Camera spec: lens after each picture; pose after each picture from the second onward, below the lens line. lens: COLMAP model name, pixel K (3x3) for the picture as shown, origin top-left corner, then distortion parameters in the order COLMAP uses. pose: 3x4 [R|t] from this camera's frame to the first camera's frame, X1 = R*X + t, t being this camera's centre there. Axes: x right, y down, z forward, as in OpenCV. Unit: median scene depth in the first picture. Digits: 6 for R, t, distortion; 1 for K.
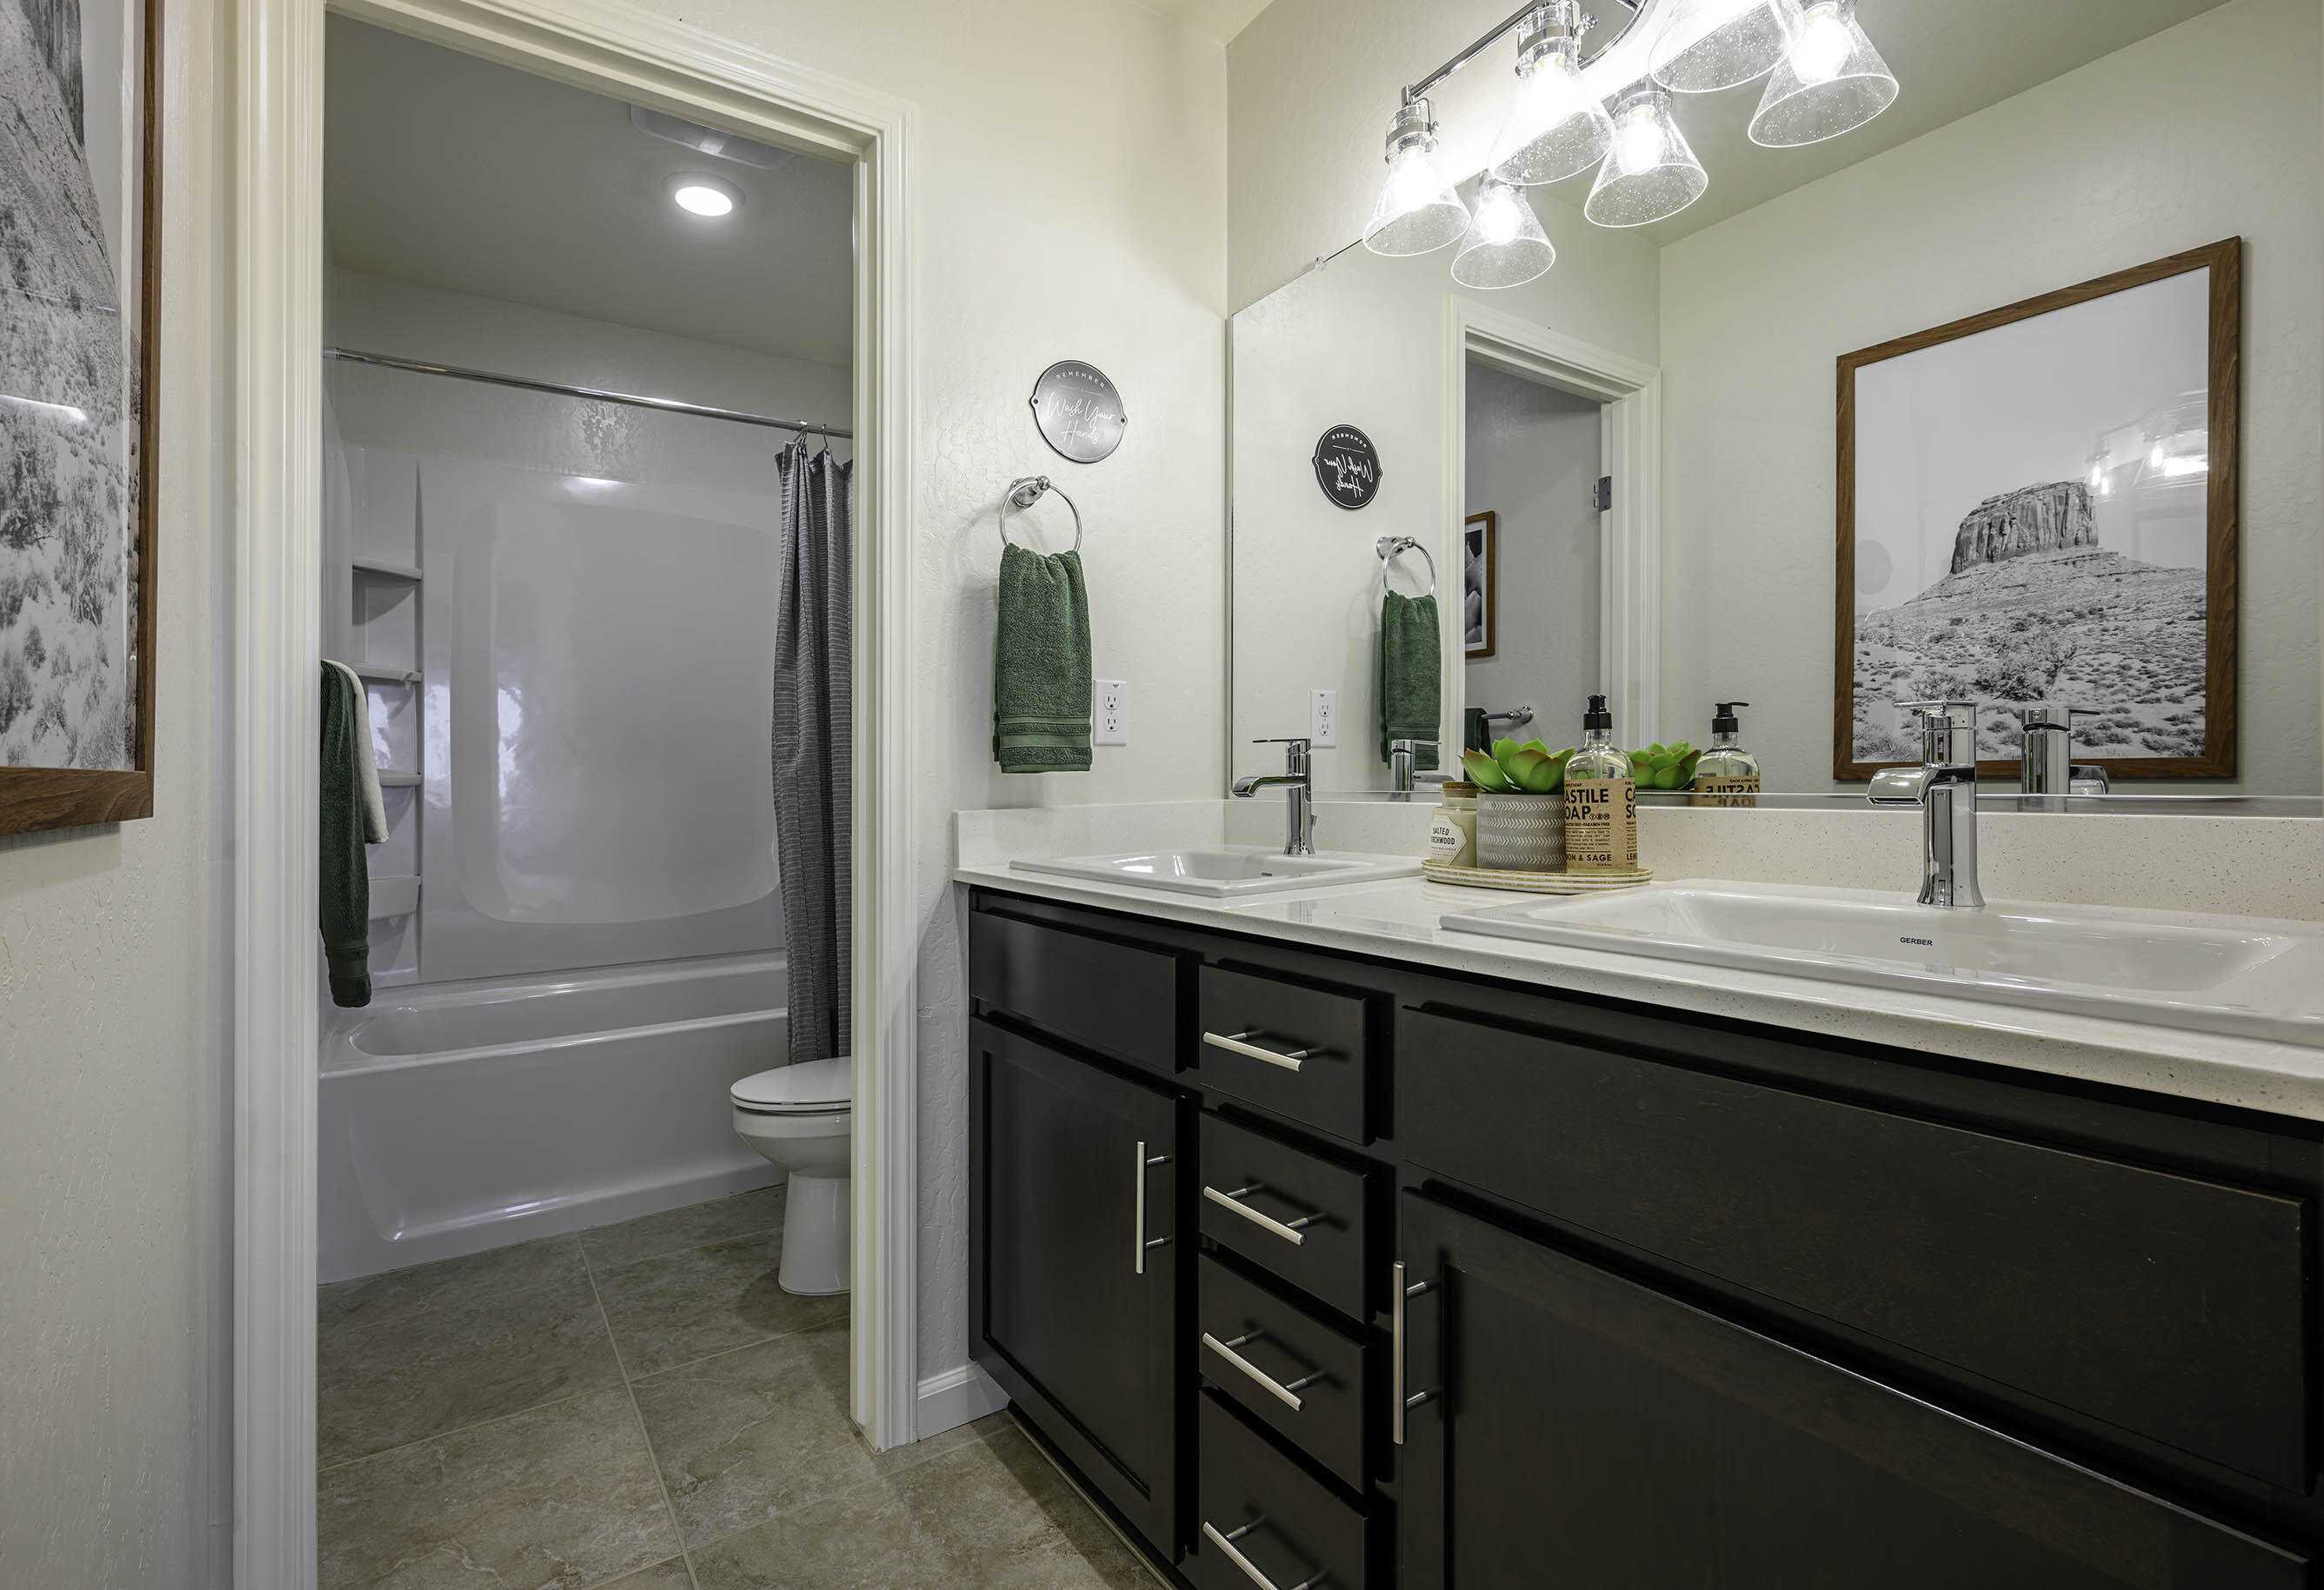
lens RADIAL K [[1057.4, 0, 1151.5], [0, 1057.4, 779.0], [0, 0, 1]] dist [0.000334, -0.000233]
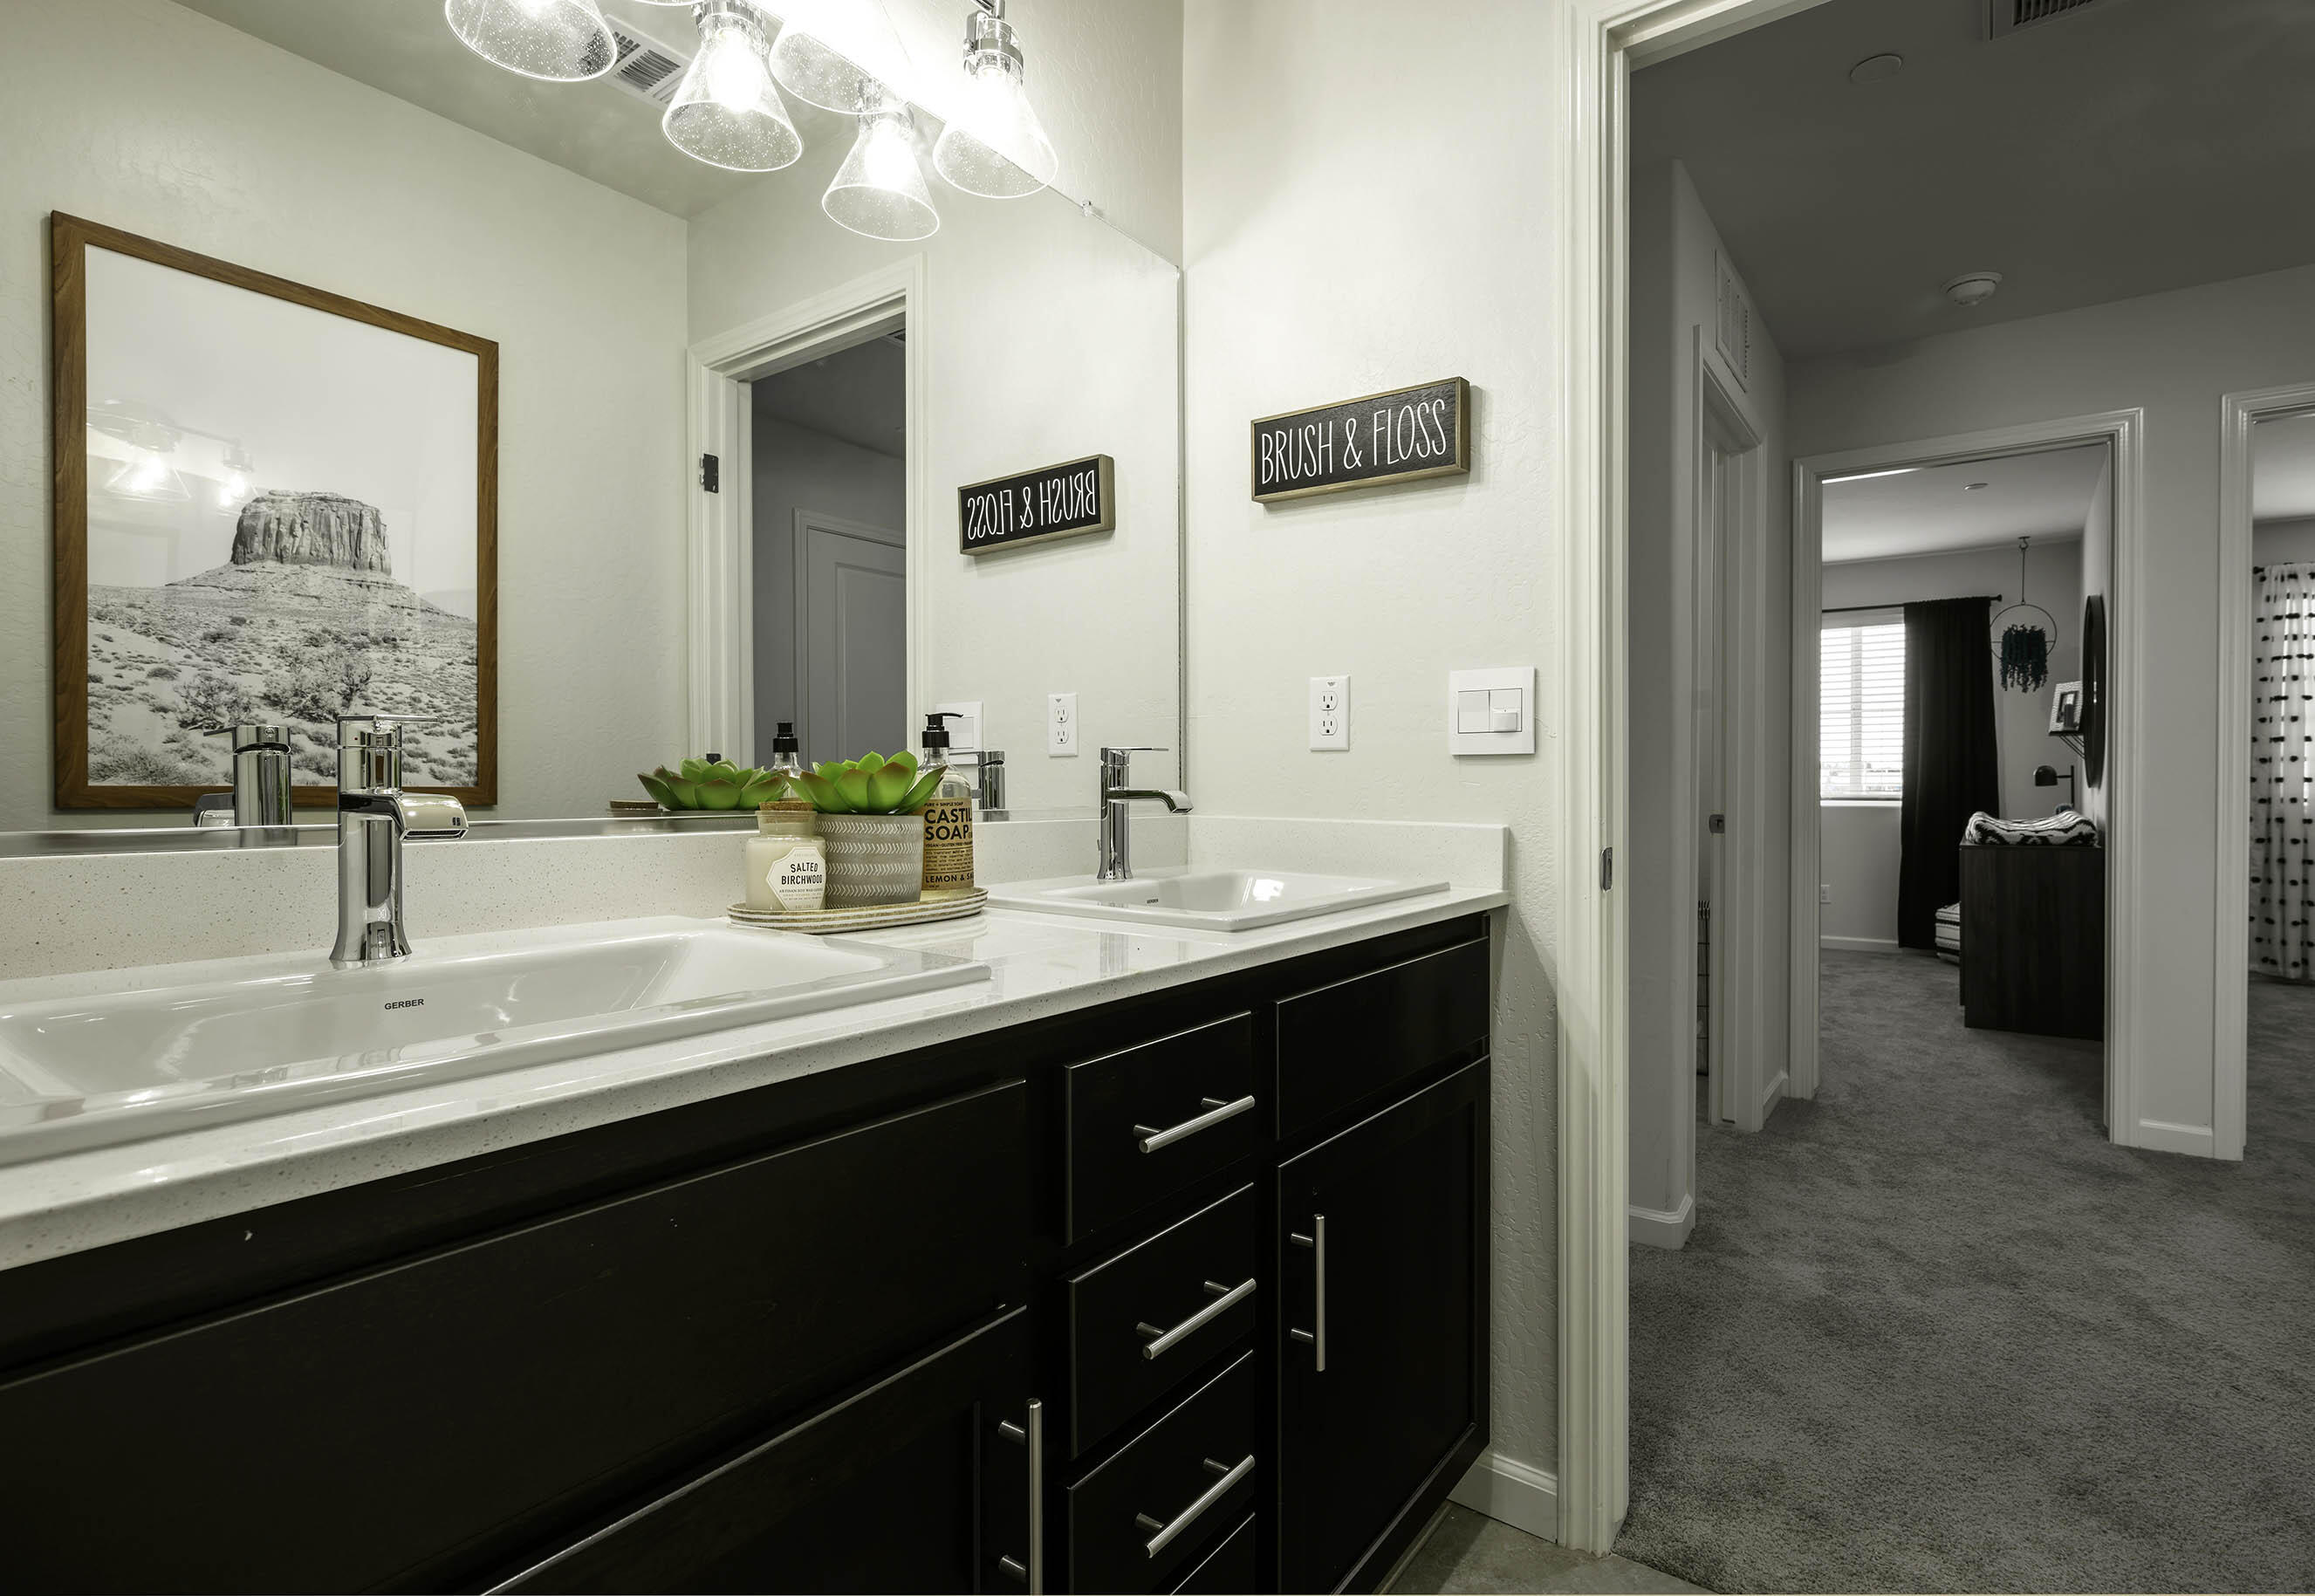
lens RADIAL K [[1143.6, 0, 1154.2], [0, 1143.6, 804.9], [0, 0, 1]] dist [-0.003932, -0.000221]
pose [[-0.320254, 0.004343, 0.947322, -0.352708], [0.007547, 0.999969, -0.002033, 0.005589], [-0.947302, 0.006498, -0.320277, 0.627020]]
